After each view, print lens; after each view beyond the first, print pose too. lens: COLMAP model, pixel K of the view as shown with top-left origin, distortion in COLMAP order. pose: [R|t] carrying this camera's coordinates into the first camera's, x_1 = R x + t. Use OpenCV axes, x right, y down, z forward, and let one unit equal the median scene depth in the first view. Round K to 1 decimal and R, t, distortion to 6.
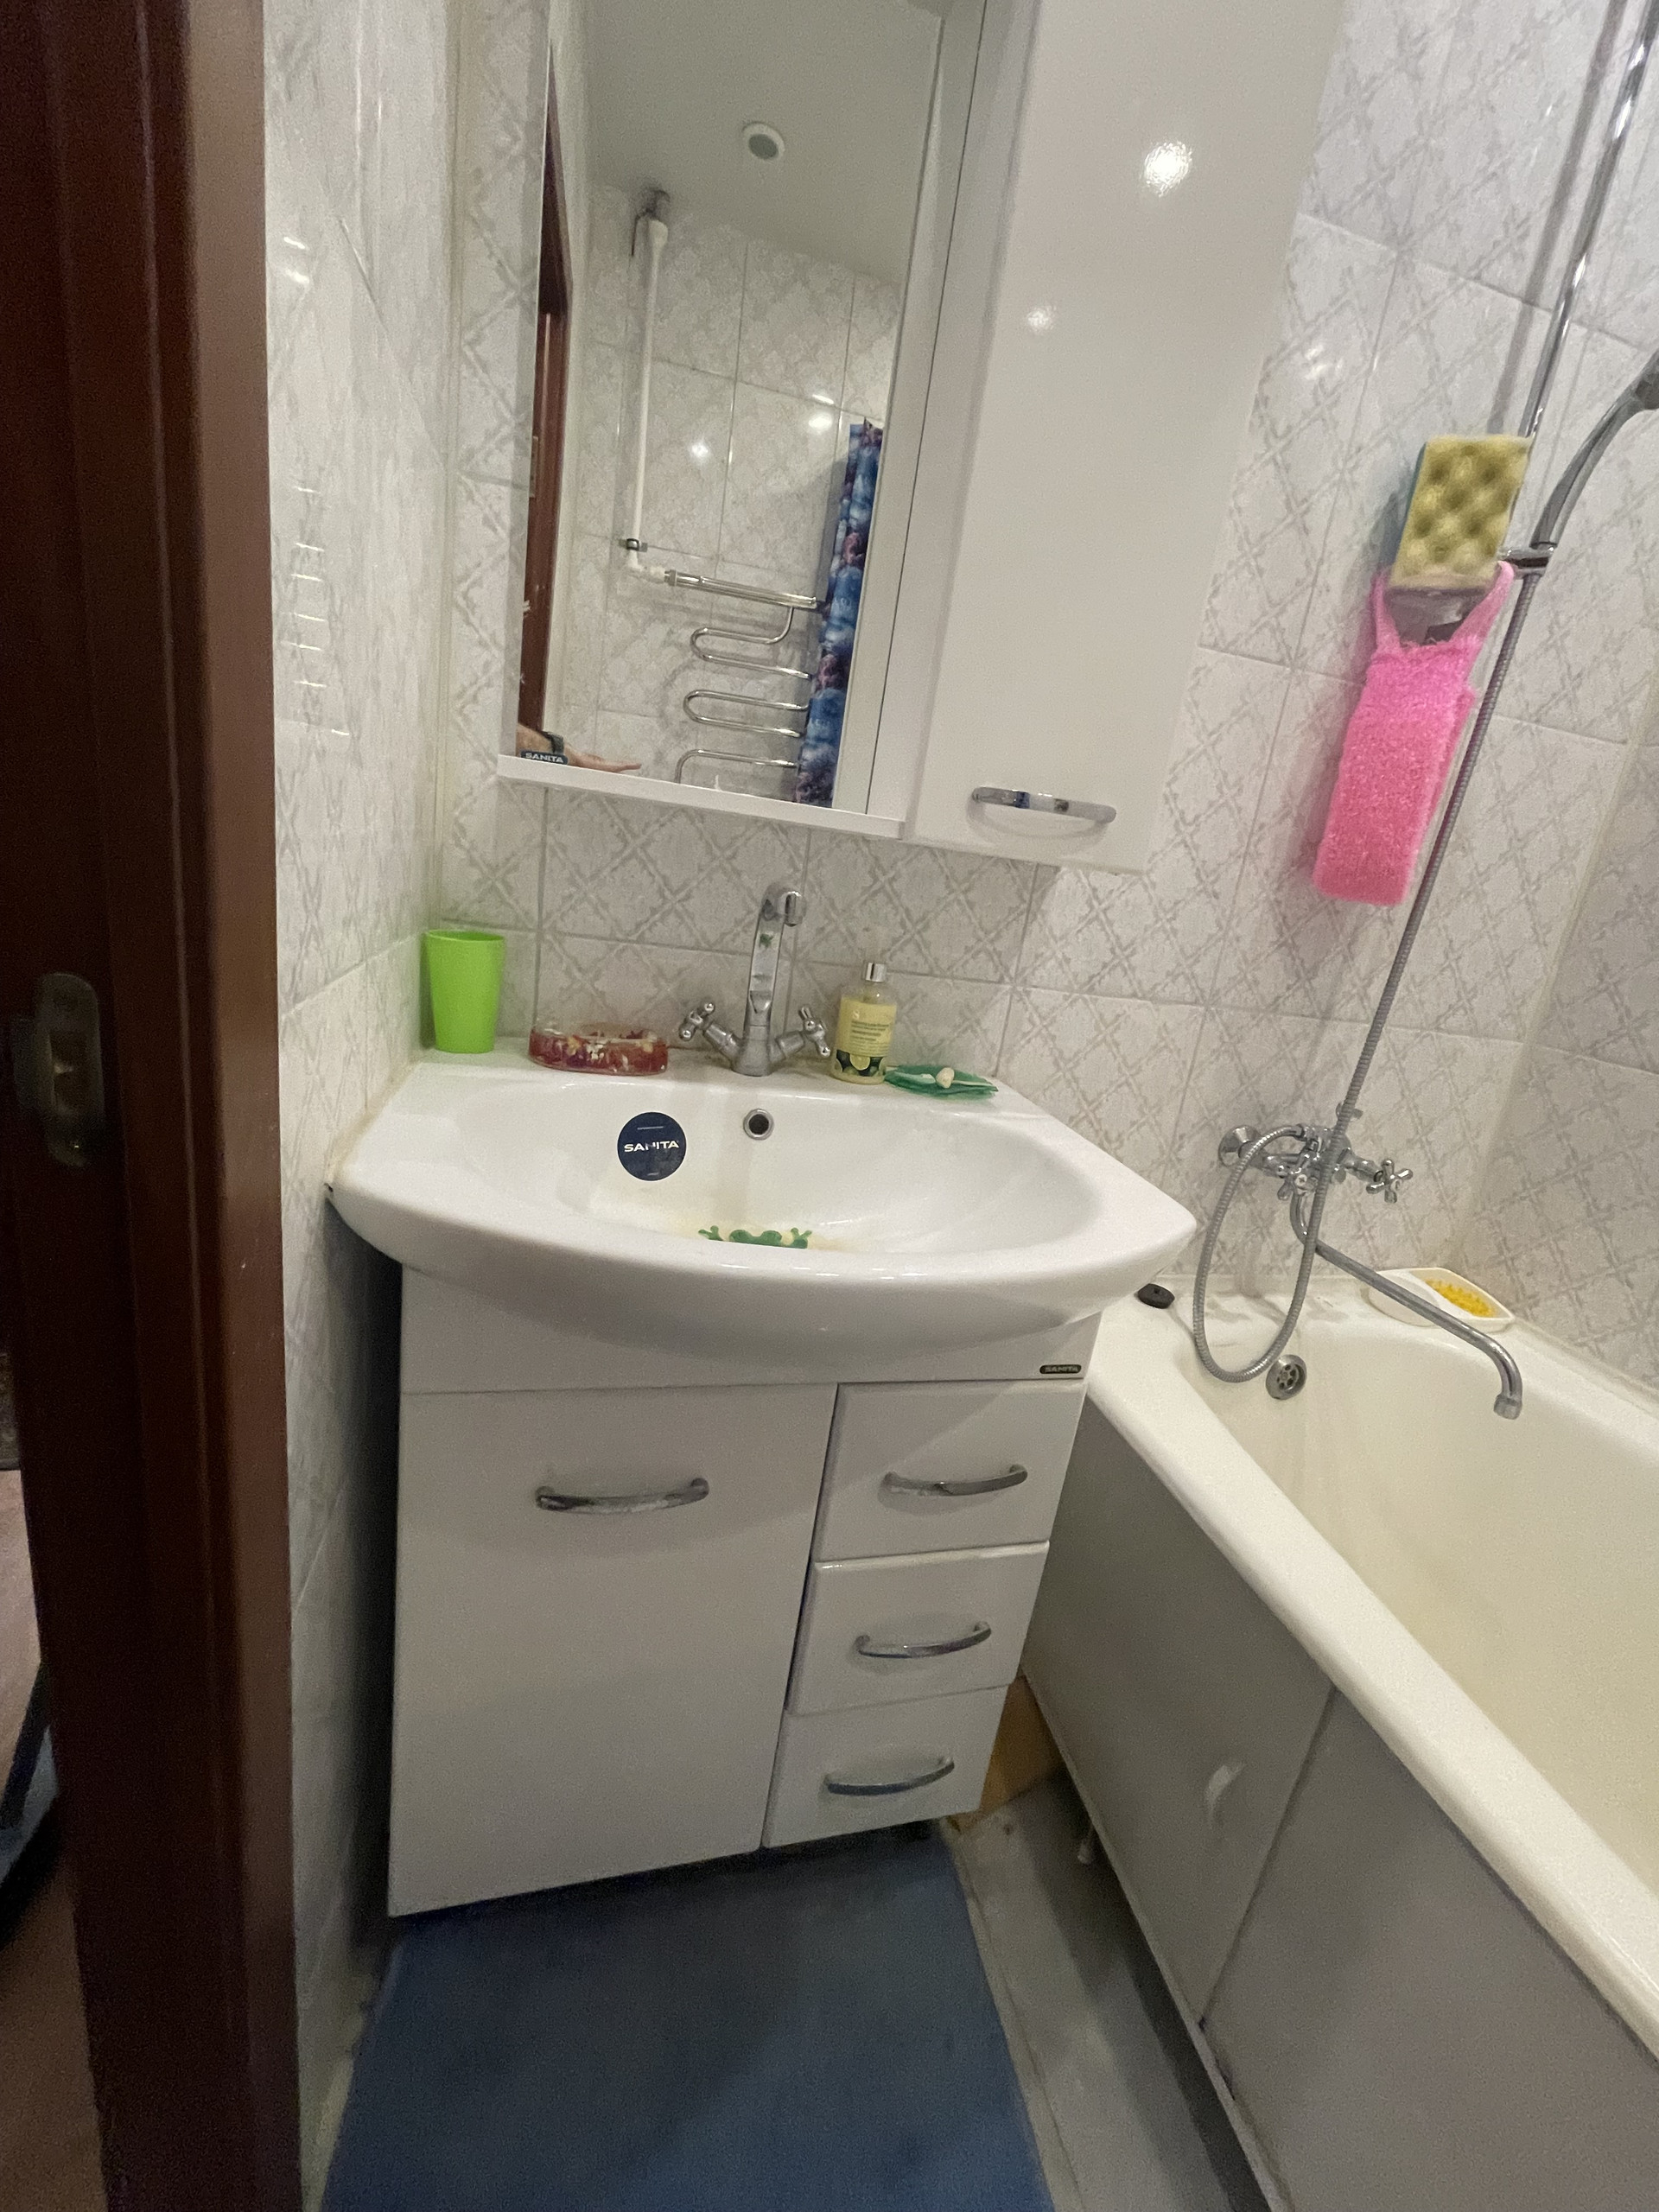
lens RADIAL K [[896.1, 0, 824.3], [0, 896.1, 1100.9], [0, 0, 1]] dist [-0.003076, 0.001499]
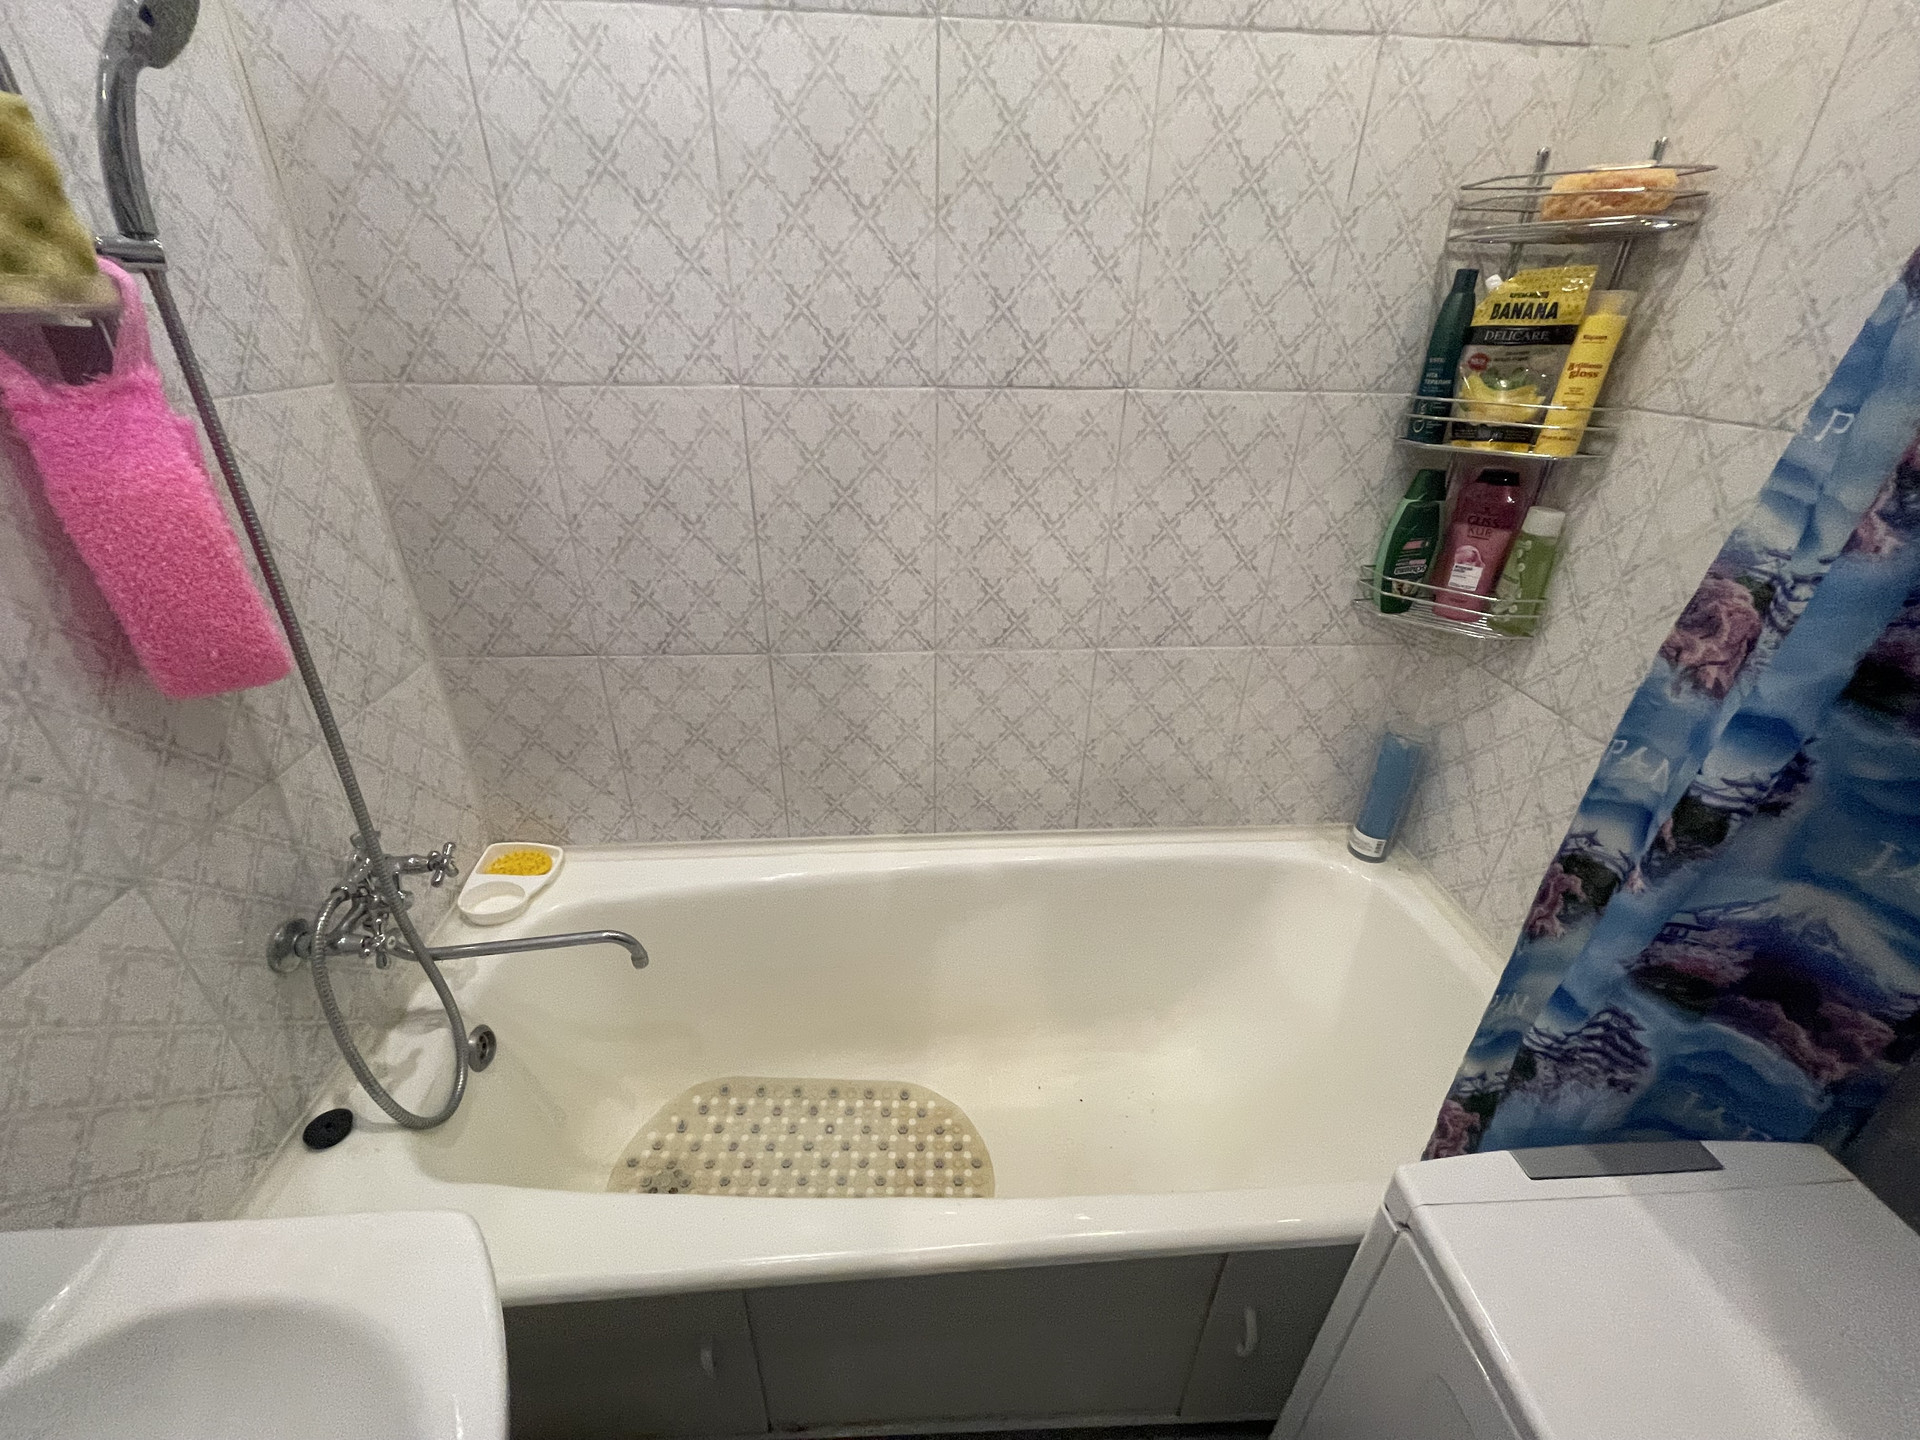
lens RADIAL K [[777.8, 0, 951.4], [0, 777.8, 723.6], [0, 0, 1]] dist [-0.003076, 0.001499]
pose [[0.169161, -0.584740, 0.793388, 0.108619], [0.271676, 0.801467, 0.532769, -0.406096], [-0.947405, 0.125421, 0.294437, 0.149152]]
